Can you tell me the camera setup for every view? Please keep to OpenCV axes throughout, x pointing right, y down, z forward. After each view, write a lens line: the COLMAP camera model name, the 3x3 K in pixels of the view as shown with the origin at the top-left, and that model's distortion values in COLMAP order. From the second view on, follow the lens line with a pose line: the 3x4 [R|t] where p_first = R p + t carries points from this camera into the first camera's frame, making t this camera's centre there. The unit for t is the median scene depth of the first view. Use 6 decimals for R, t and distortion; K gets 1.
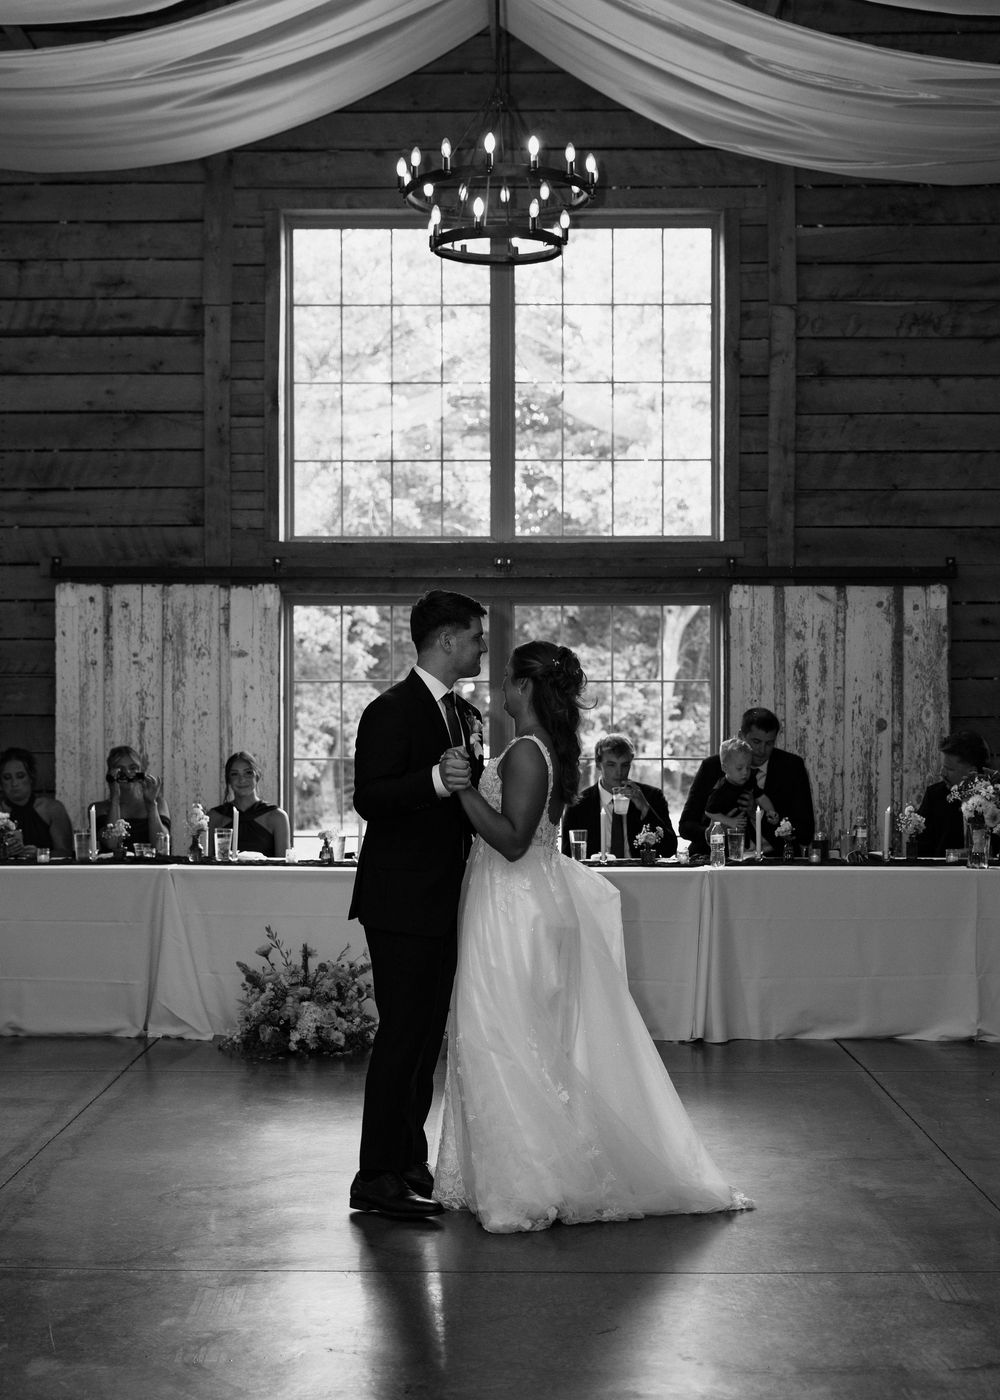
lens RADIAL K [[2043.7, 0, 484.2], [0, 2043.7, 699.2], [0, 0, 1]] dist [0.015833, 0.008522]
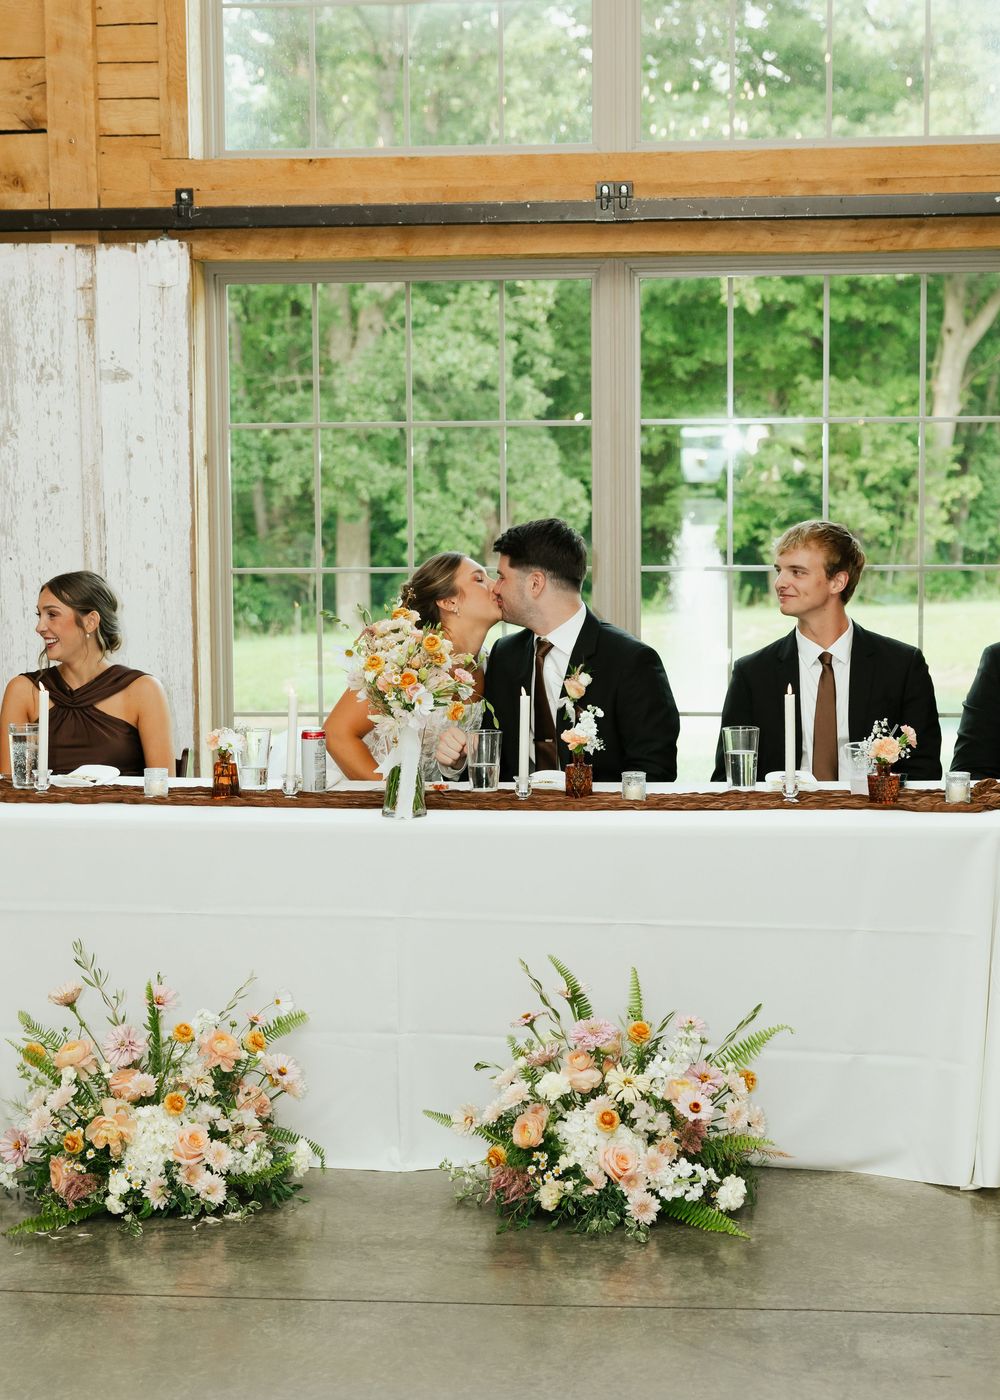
lens RADIAL K [[2567.2, 0, 363.1], [0, 2567.2, 699.2], [0, 0, 1]] dist [0.007658, 0.134762]
pose [[0.991282, 0.006024, -0.131620, 0.031960], [0.006637, 0.995404, 0.095539, -0.001759], [0.131590, -0.095579, 0.986686, 0.343888]]
